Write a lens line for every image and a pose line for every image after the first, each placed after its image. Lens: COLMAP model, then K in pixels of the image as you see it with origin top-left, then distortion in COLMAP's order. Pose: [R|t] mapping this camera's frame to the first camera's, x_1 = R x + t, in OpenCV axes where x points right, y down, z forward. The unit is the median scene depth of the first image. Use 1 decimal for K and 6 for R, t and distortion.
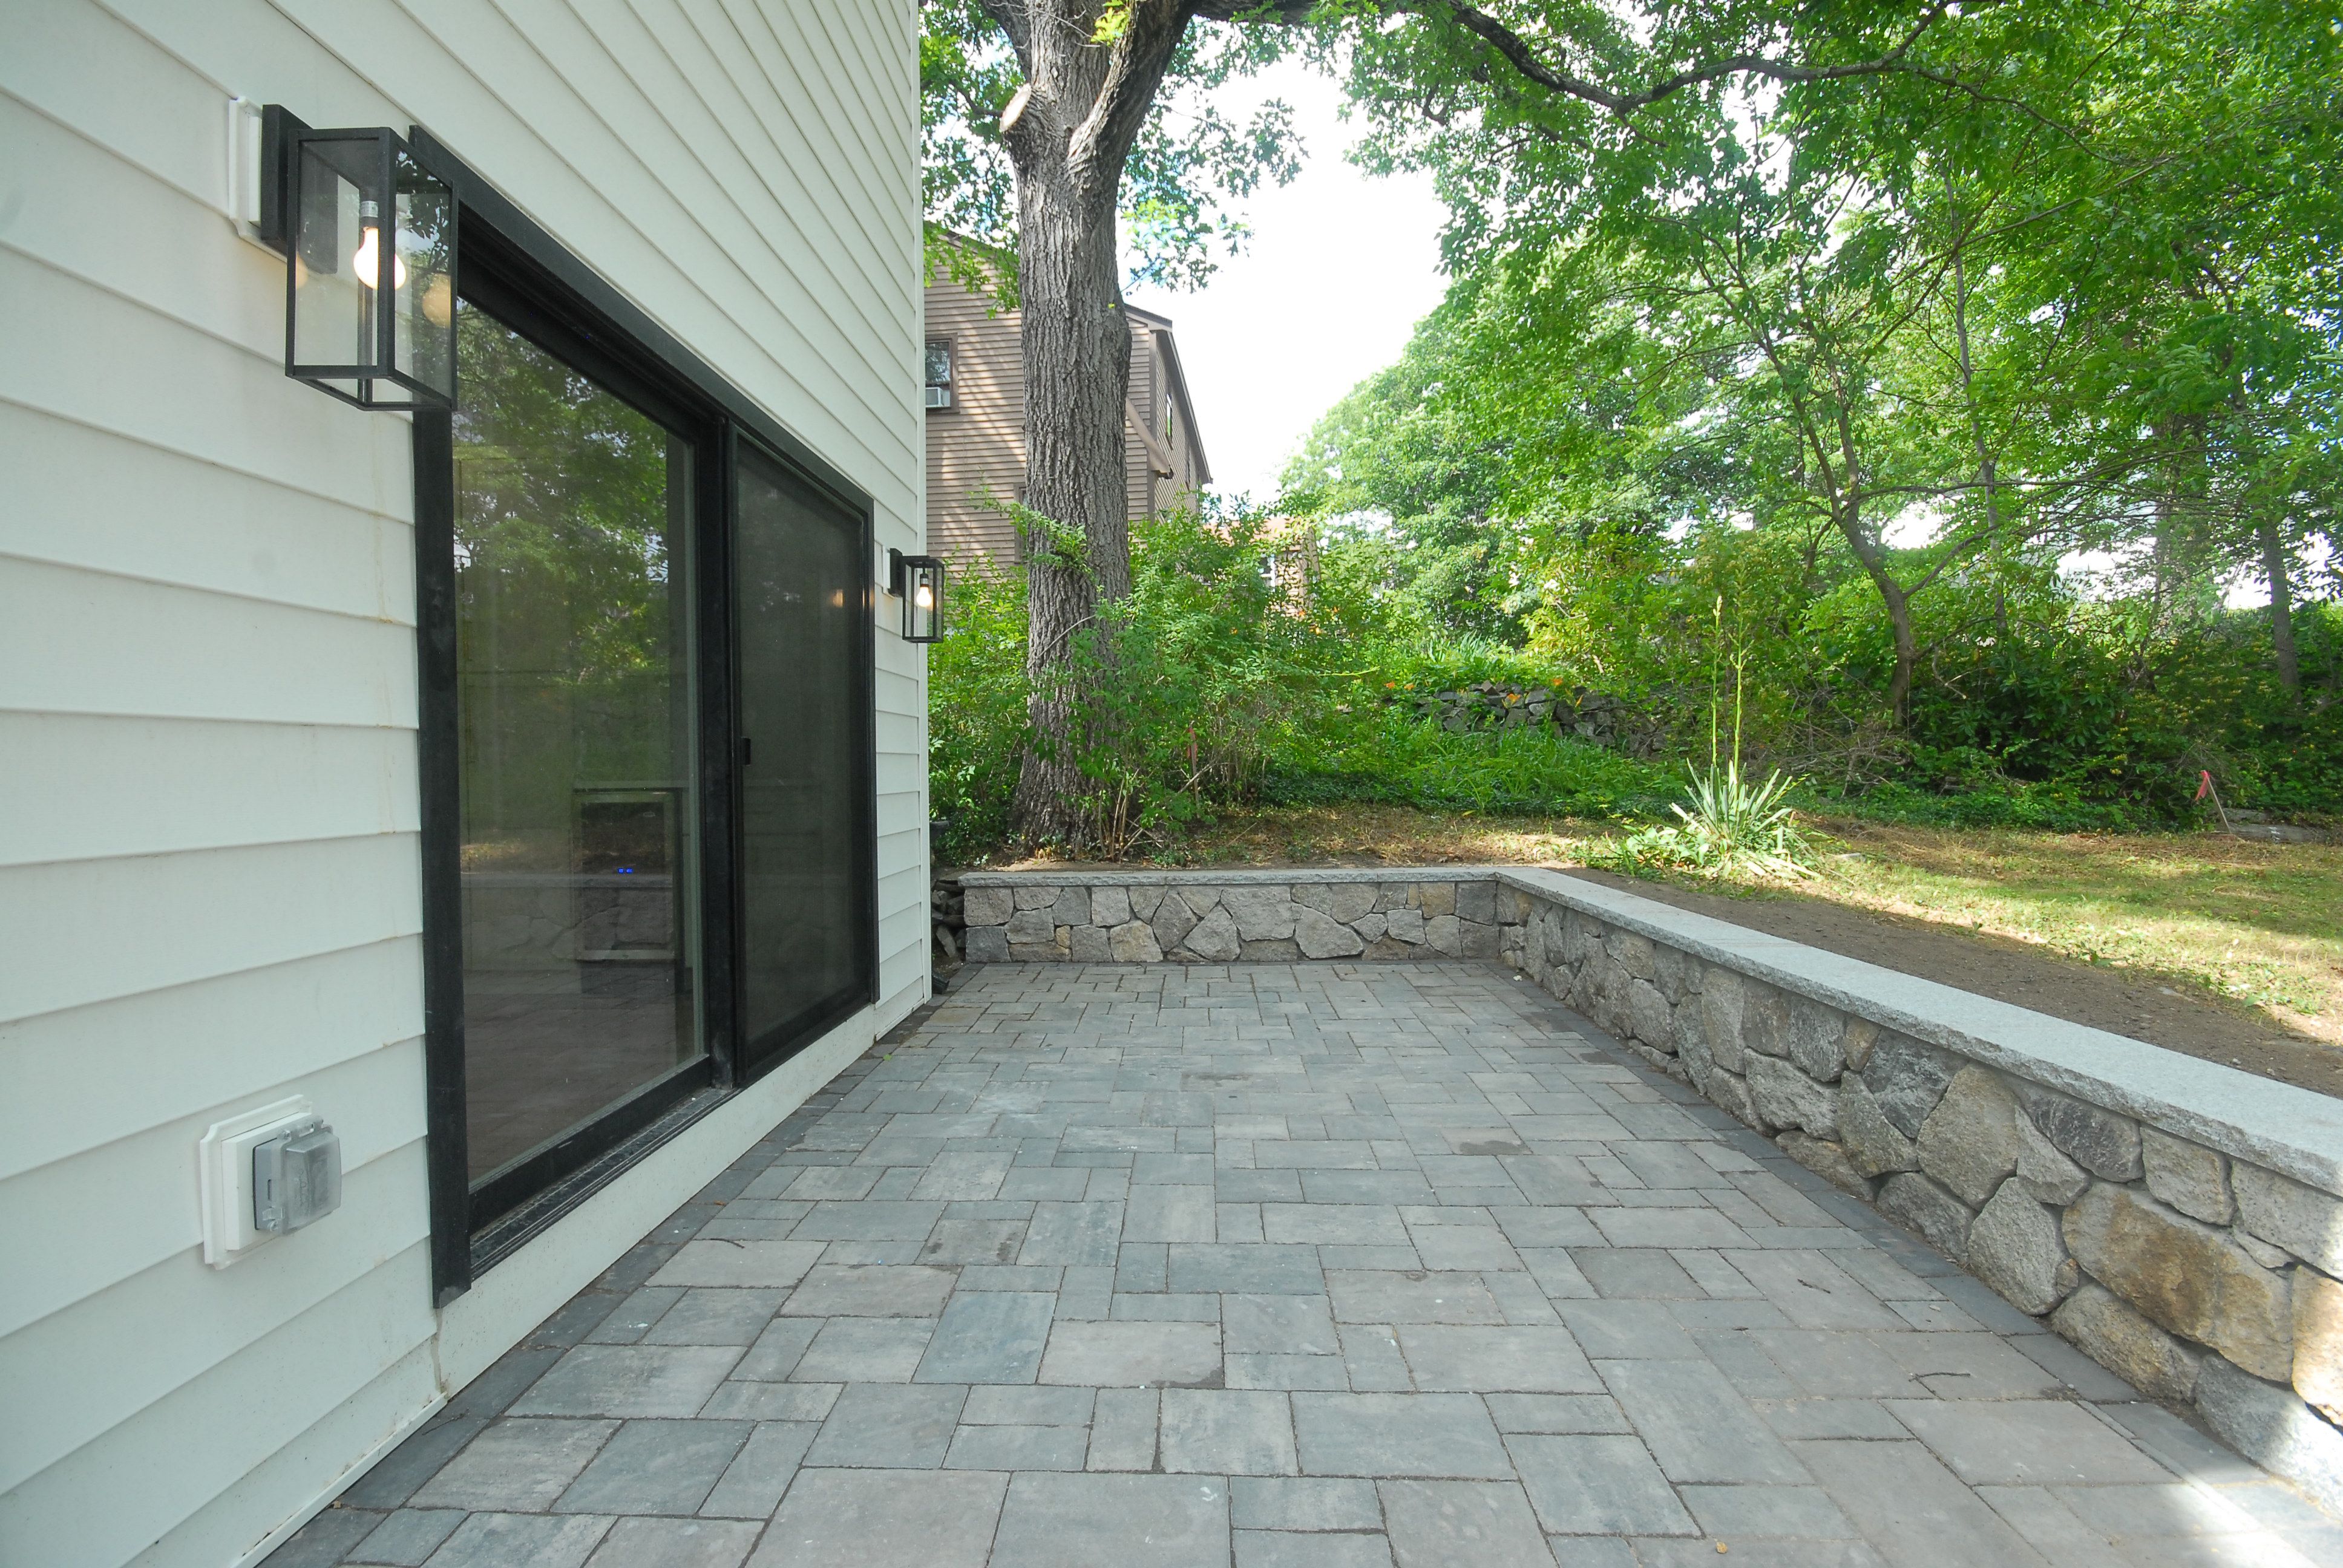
lens RADIAL K [[1084.9, 0, 1142.9], [0, 1084.9, 781.4], [0, 0, 1]] dist [-0.001763, -0.000344]
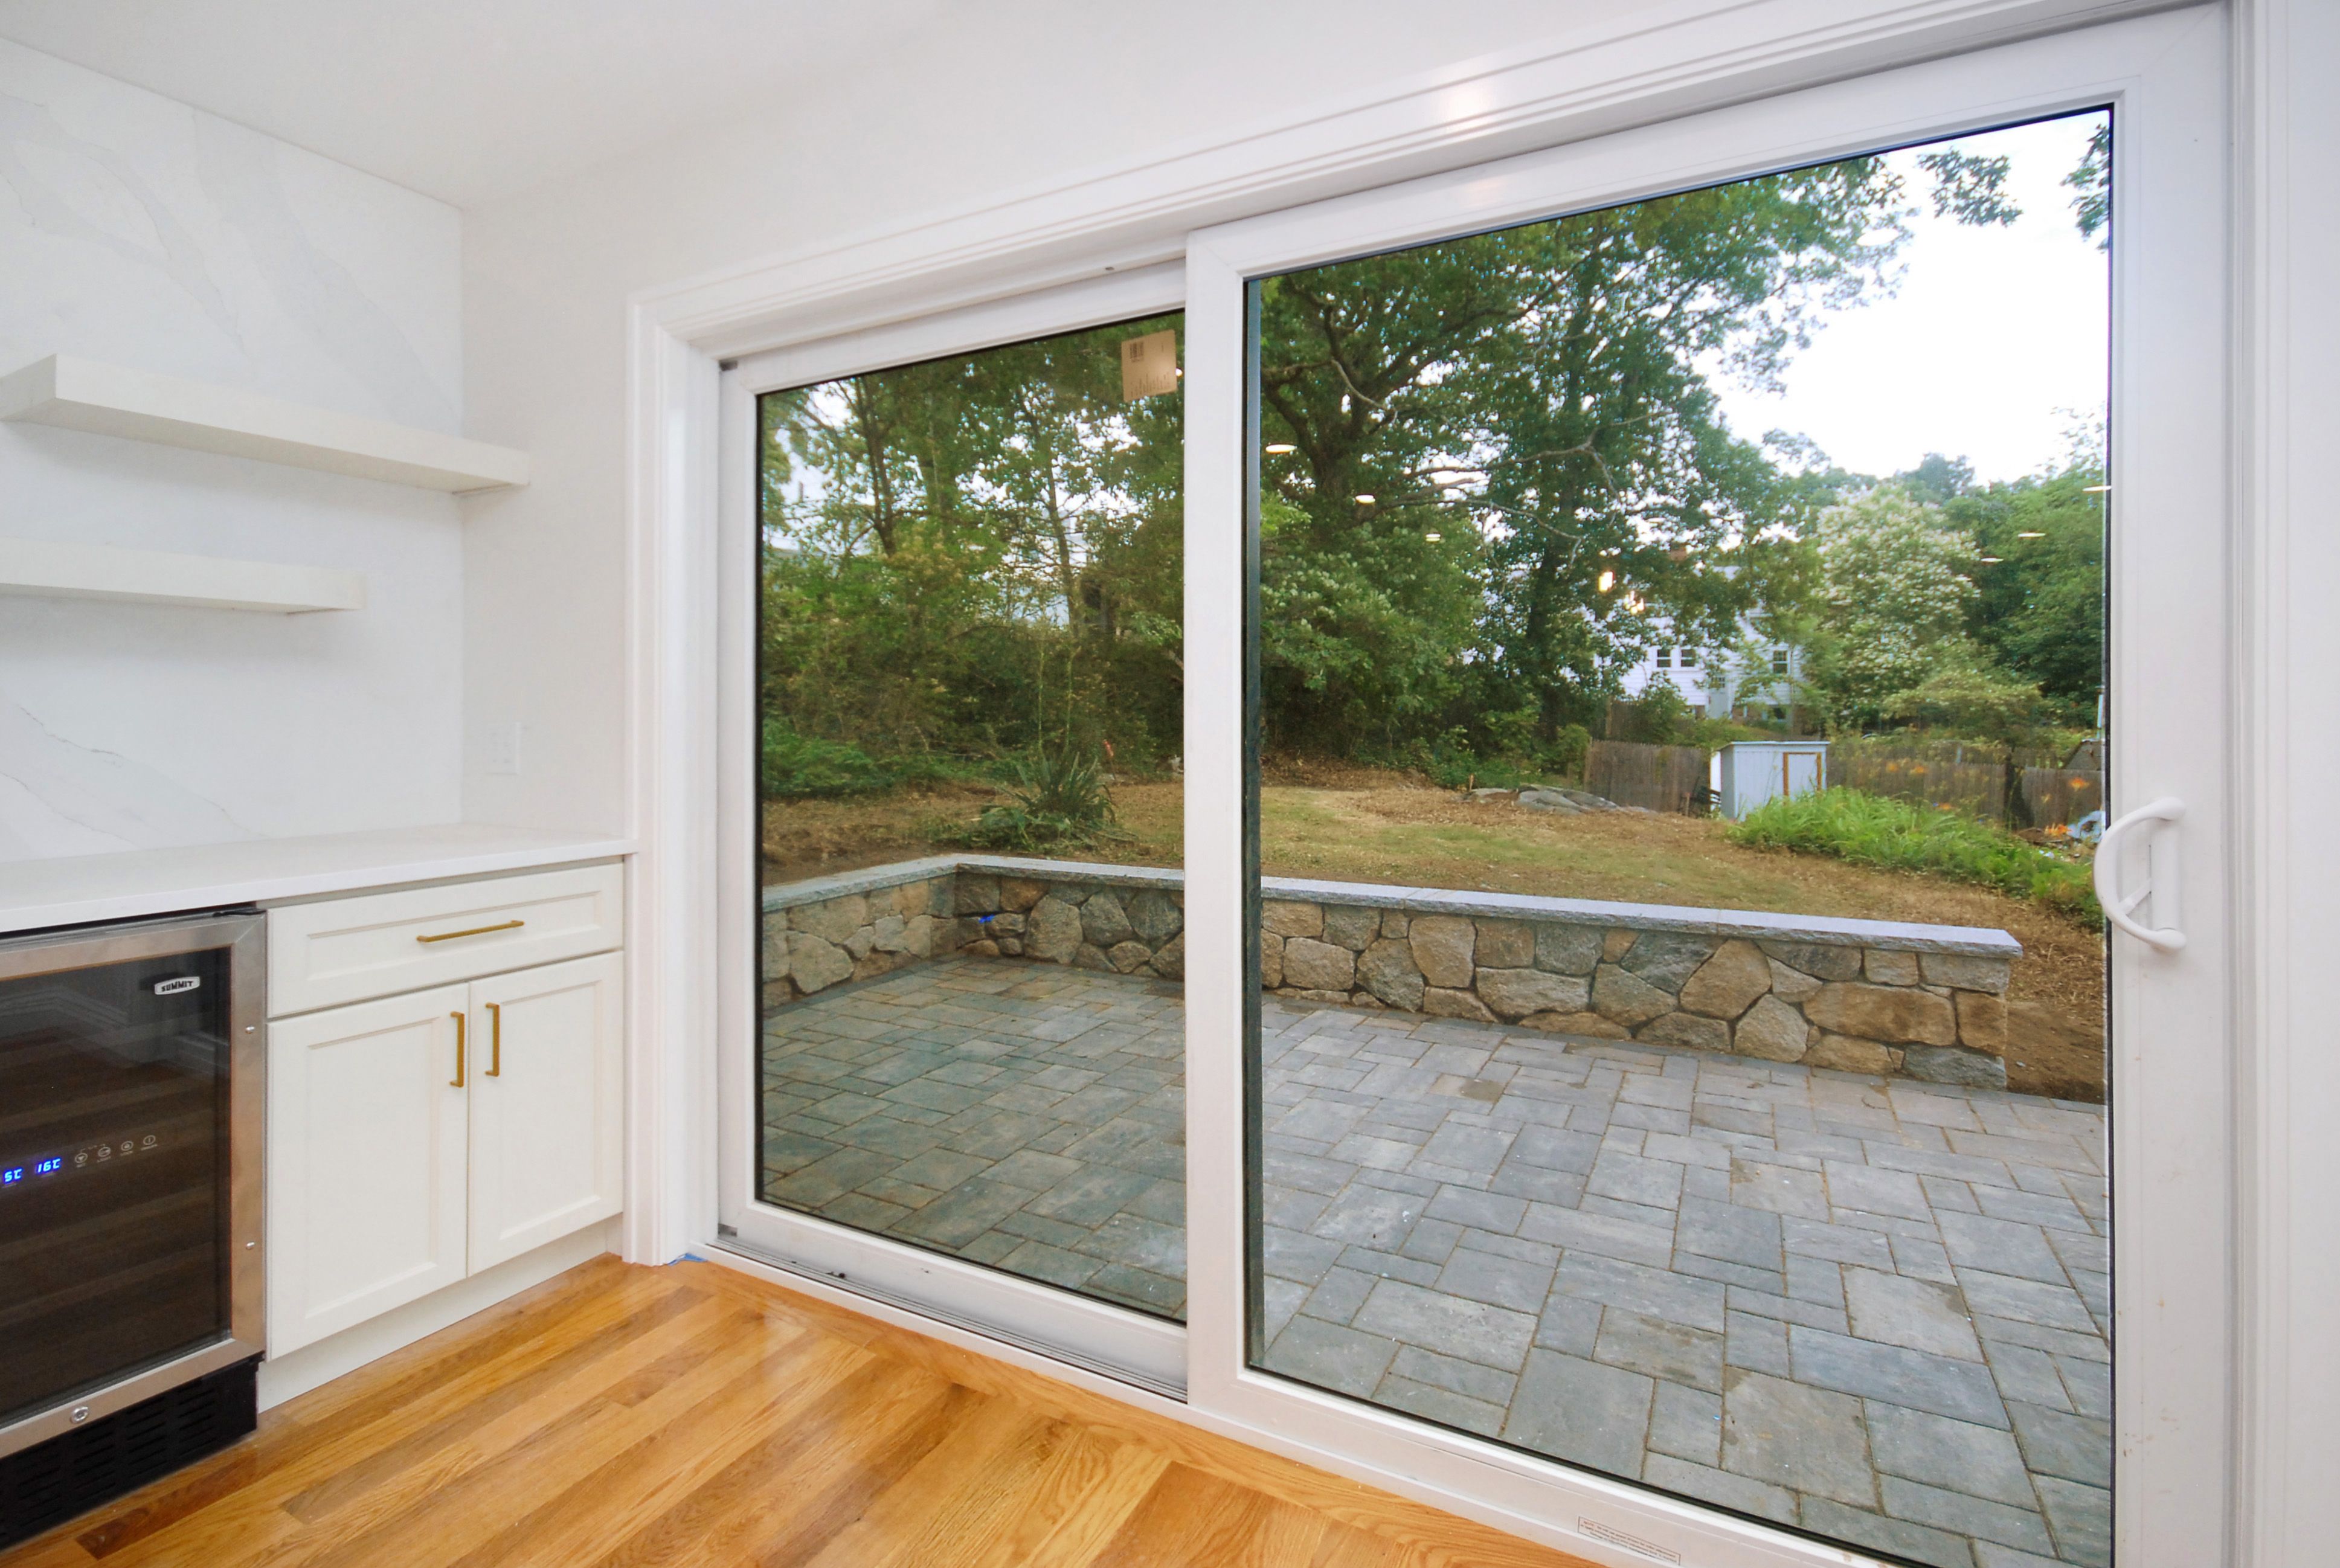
lens RADIAL K [[1071.1, 0, 1165.6], [0, 1071.1, 746.8], [0, 0, 1]] dist [0.001678, -0.000055]
pose [[0.420513, -0.017710, 0.907114, -1.117472], [0.006678, 0.999843, 0.016425, -0.085478], [-0.907262, -0.000850, 0.420565, 1.001008]]
